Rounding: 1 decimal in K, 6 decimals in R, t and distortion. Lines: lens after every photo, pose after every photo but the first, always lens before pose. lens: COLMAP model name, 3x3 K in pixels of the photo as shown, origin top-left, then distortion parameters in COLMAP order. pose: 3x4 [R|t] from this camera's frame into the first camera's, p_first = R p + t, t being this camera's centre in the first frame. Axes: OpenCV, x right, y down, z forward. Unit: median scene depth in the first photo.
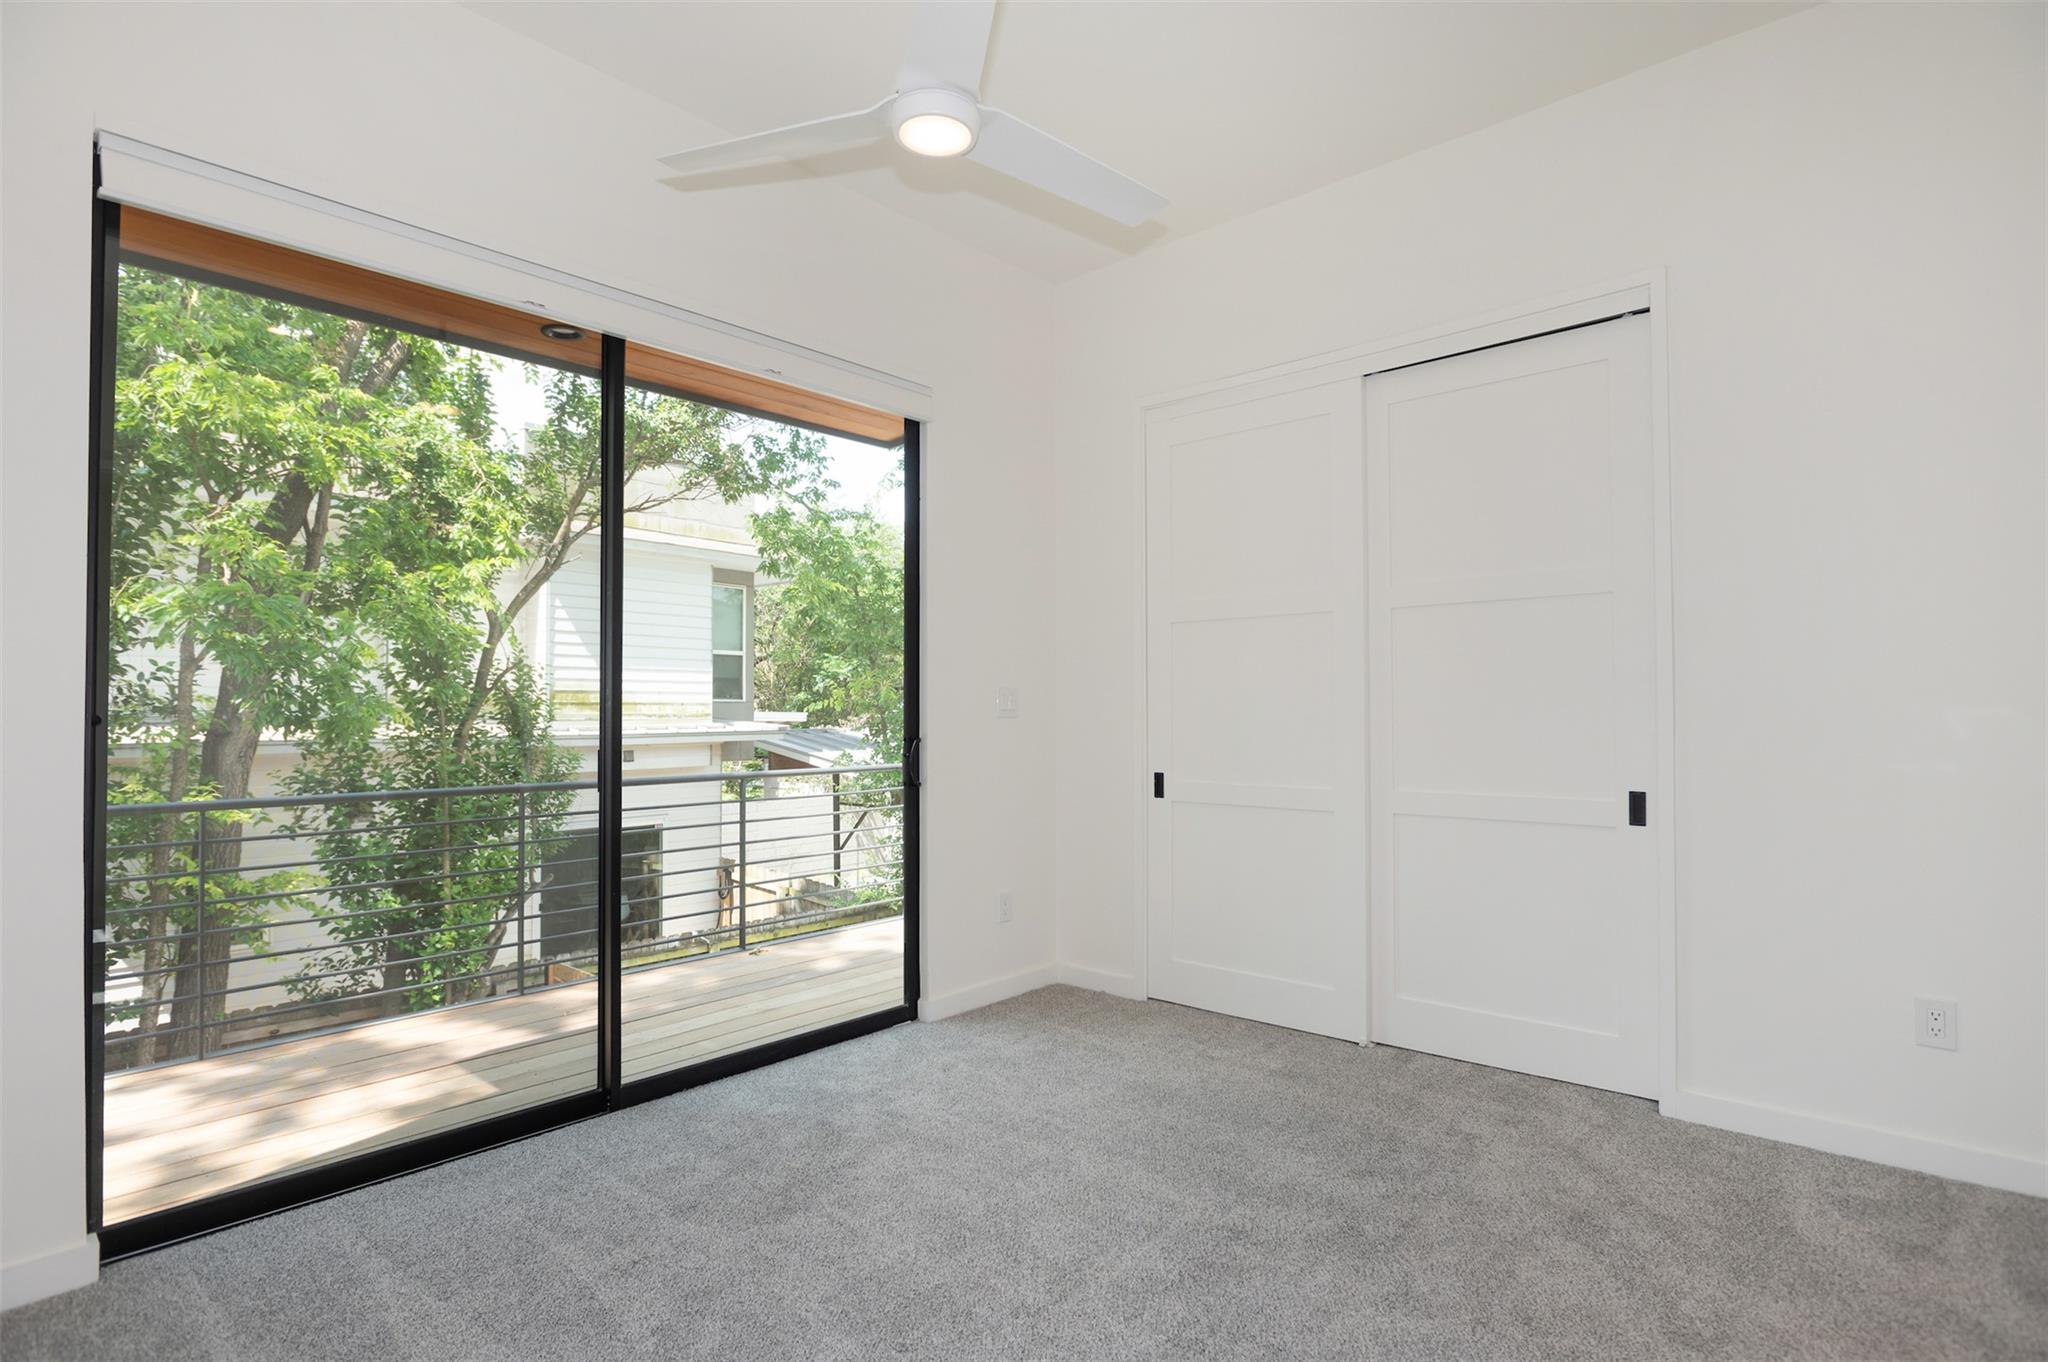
lens RADIAL K [[1055.1, 0, 1024.0], [0, 1055.1, 681.0], [0, 0, 1]] dist [0.000364, 0.000057]
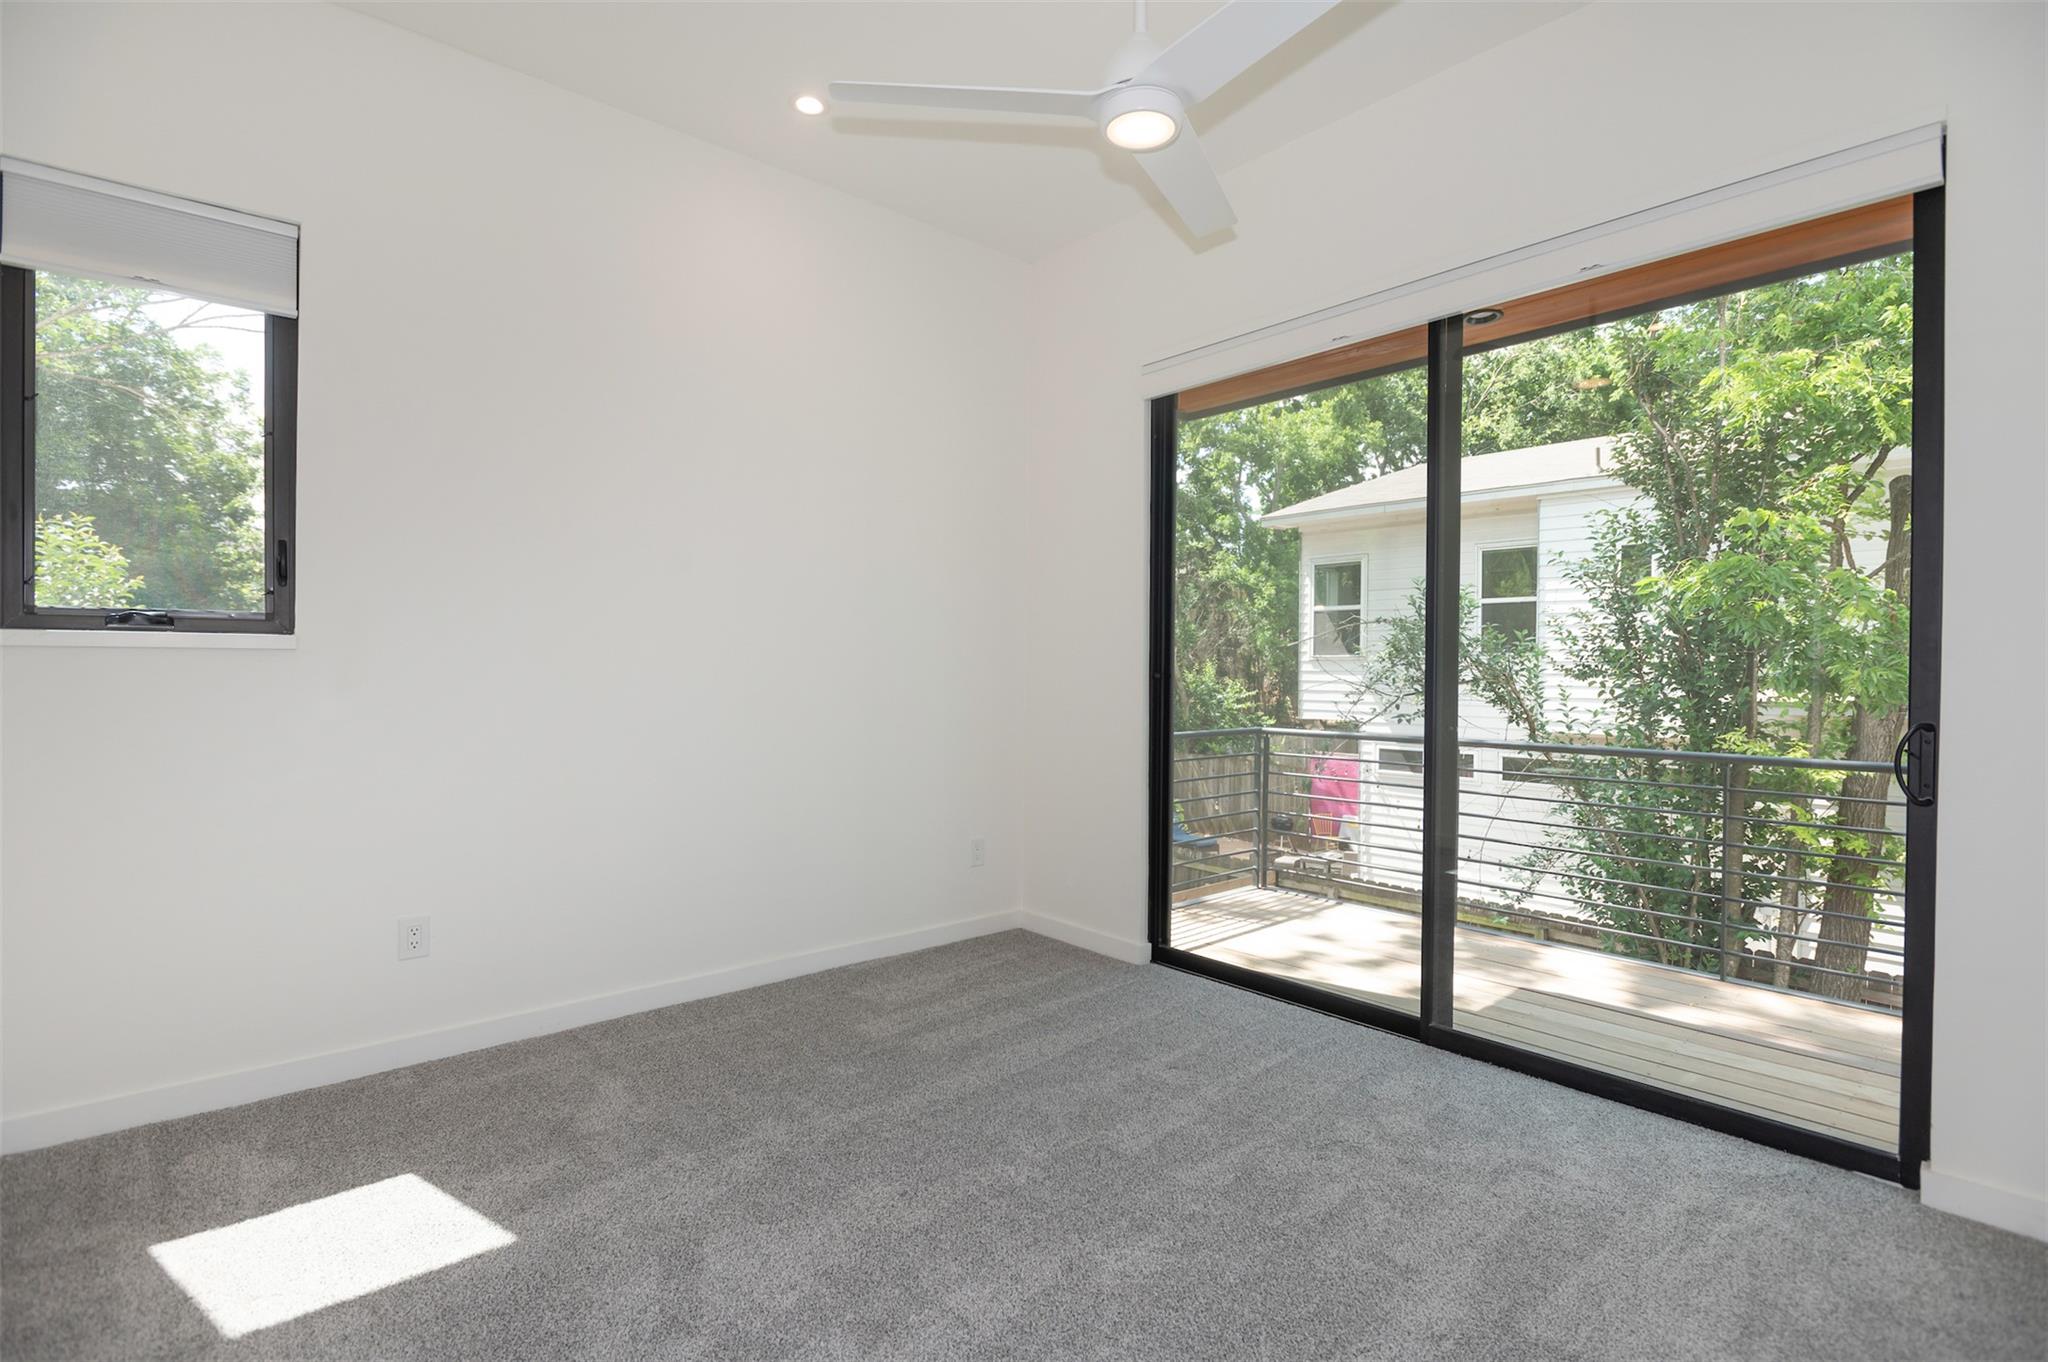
lens RADIAL K [[978.0, 0, 1017.6], [0, 978.0, 678.6], [0, 0, 1]] dist [-0.020368, -0.000107]
pose [[-0.143407, 0.012622, -0.989583, 0.546868], [0.021085, 0.999731, 0.009696, 0.011740], [0.989439, -0.019475, -0.143634, 0.615775]]
